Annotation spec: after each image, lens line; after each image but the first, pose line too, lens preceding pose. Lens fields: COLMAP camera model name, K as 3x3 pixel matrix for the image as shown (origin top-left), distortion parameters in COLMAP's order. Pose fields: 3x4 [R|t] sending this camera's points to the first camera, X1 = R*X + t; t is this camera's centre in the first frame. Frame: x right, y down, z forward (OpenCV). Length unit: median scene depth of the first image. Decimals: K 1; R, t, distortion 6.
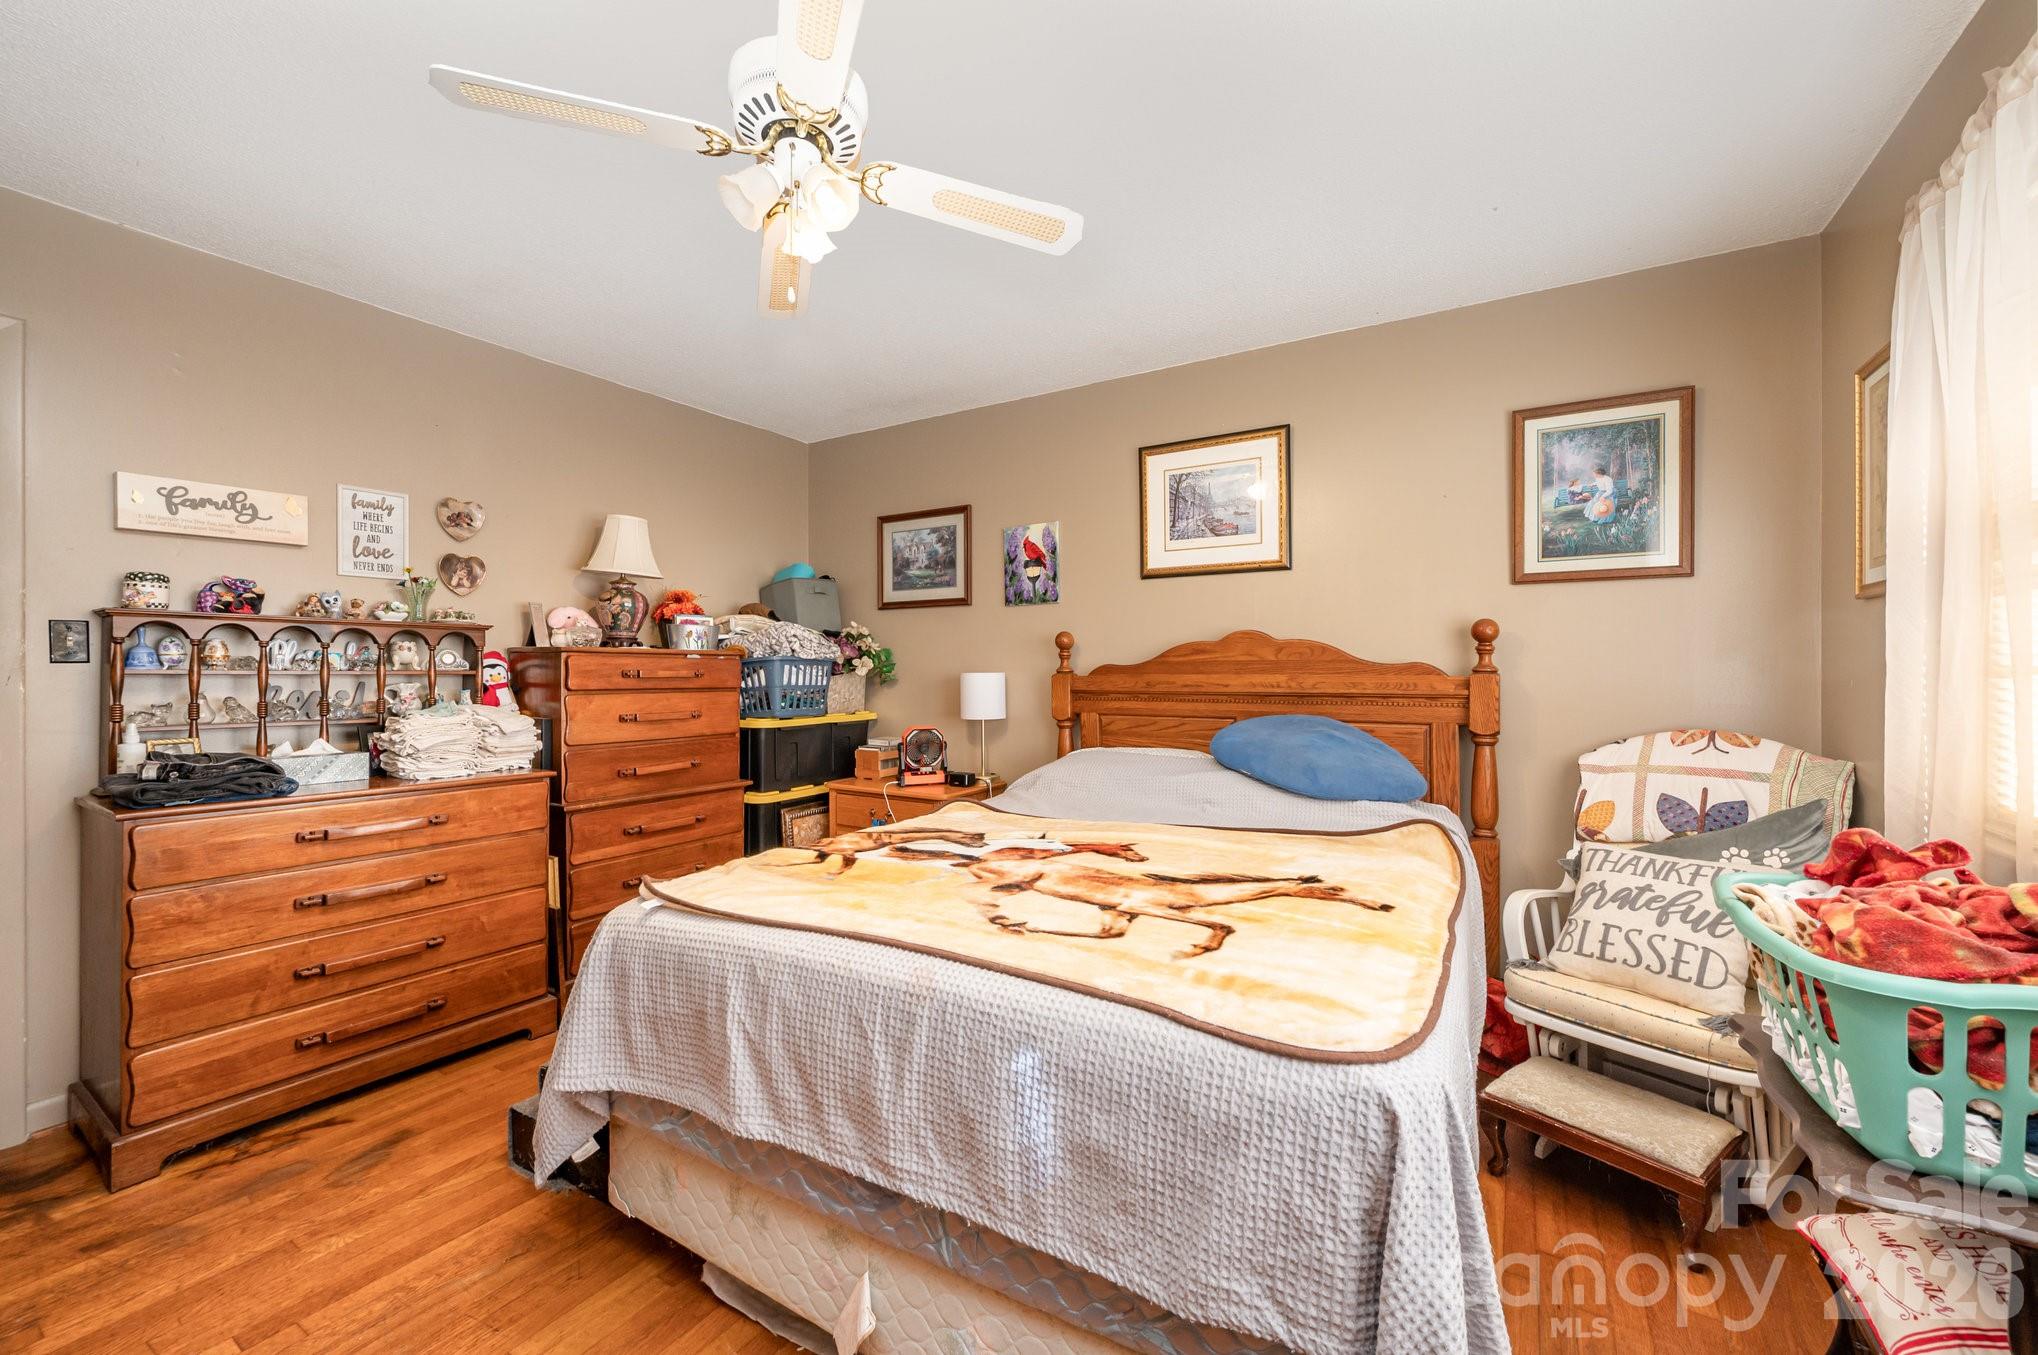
lens RADIAL K [[808.7, 0, 1024.1], [0, 808.7, 674.0], [0, 0, 1]] dist [0.001299, -0.000461]
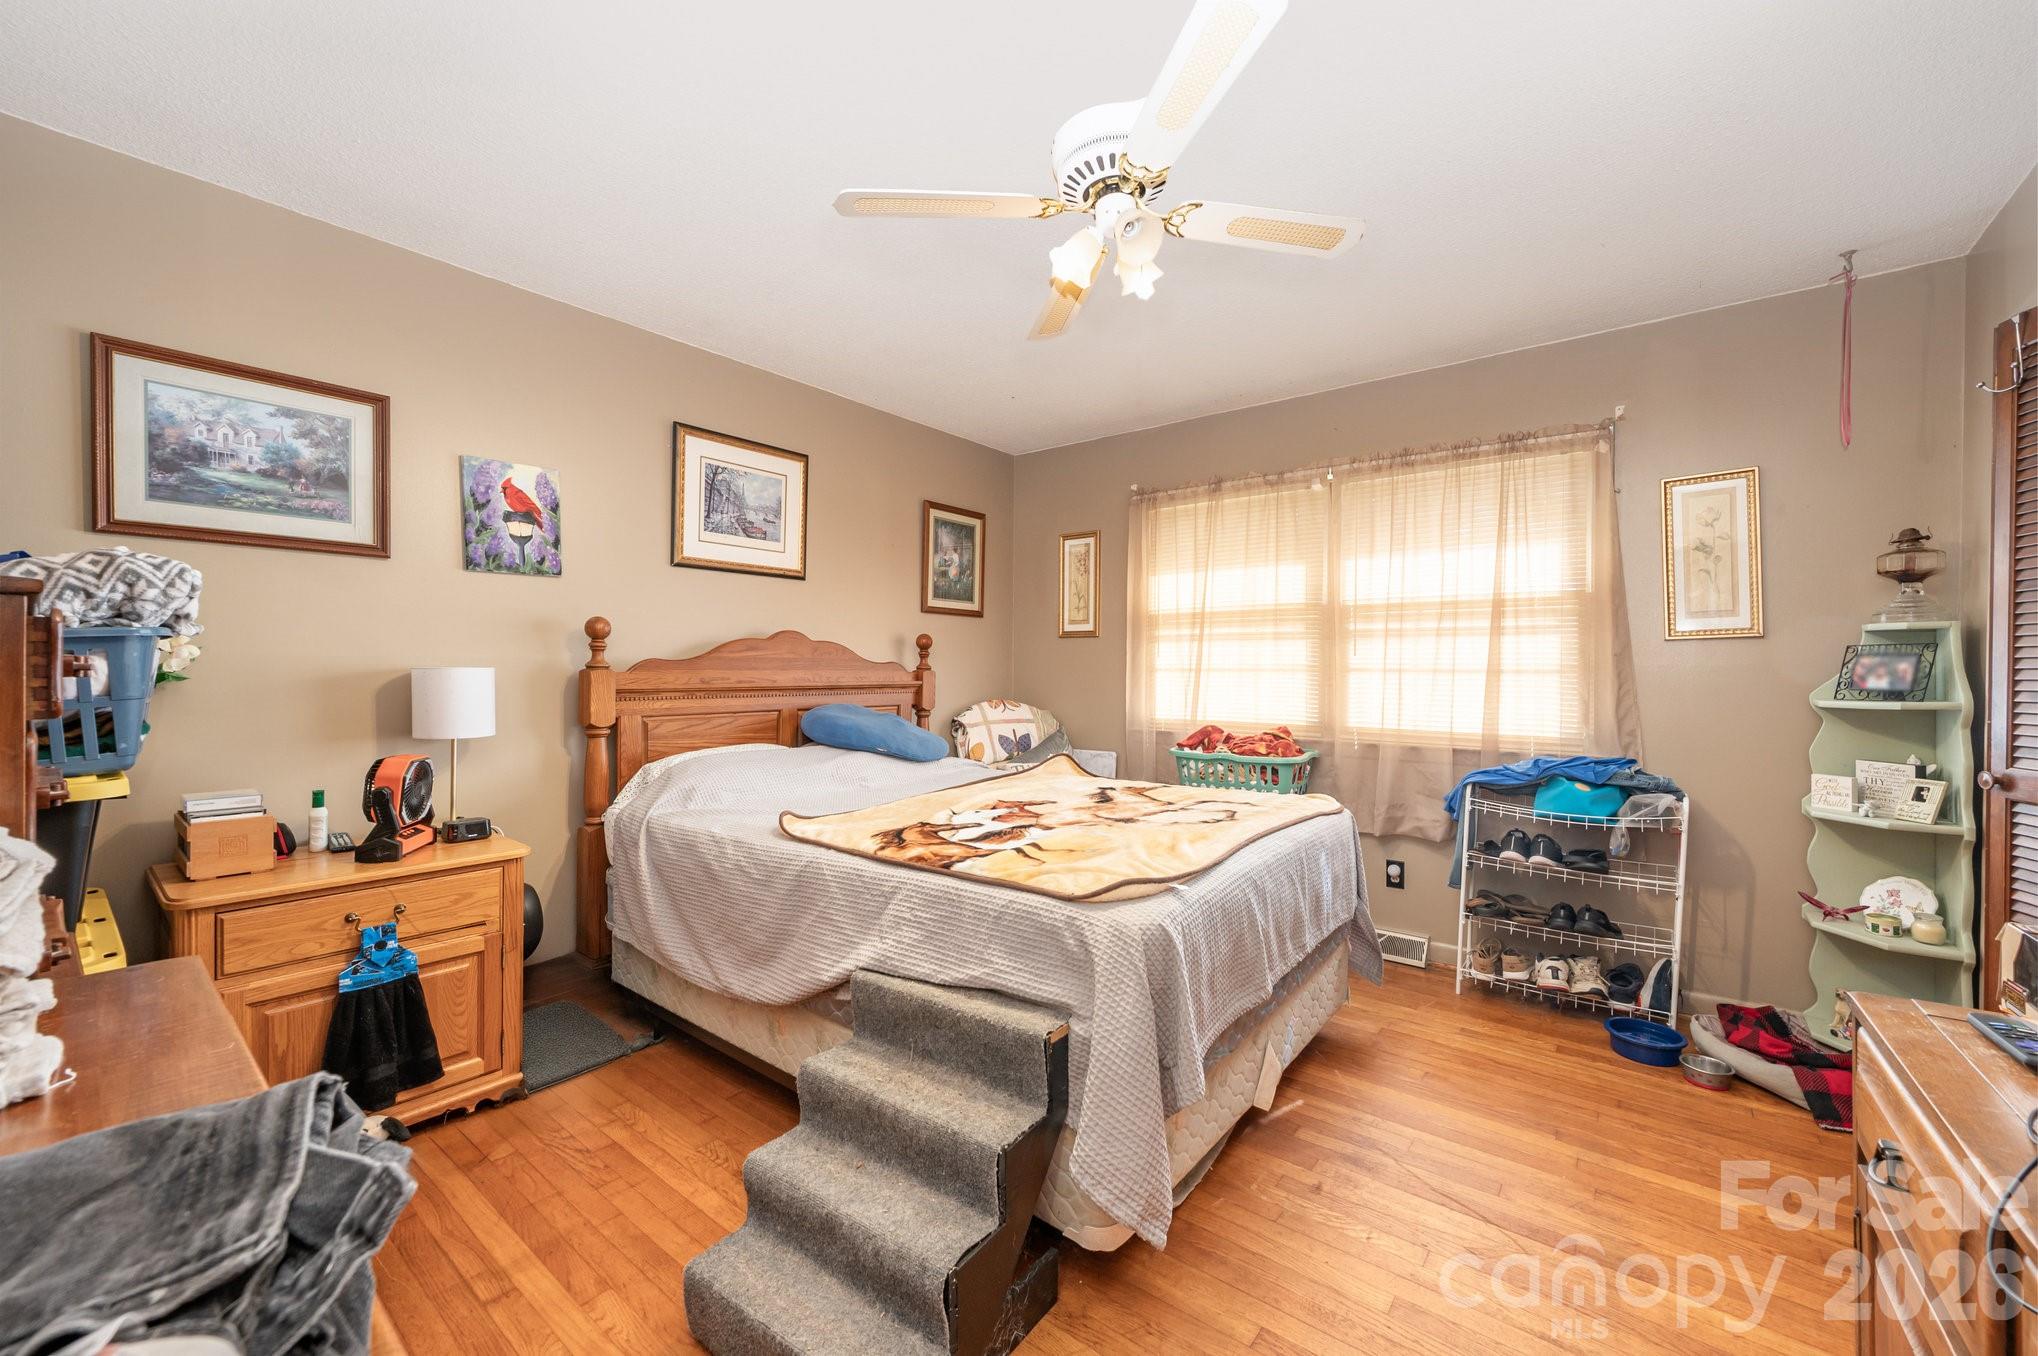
lens RADIAL K [[808.7, 0, 1023.7], [0, 808.7, 676.3], [0, 0, 1]] dist [0.001299, -0.000461]
pose [[0.115764, -0.009438, 0.993232, -0.686565], [-0.006119, 0.999929, 0.010215, -0.003888], [-0.993258, -0.007260, 0.115698, 0.478776]]
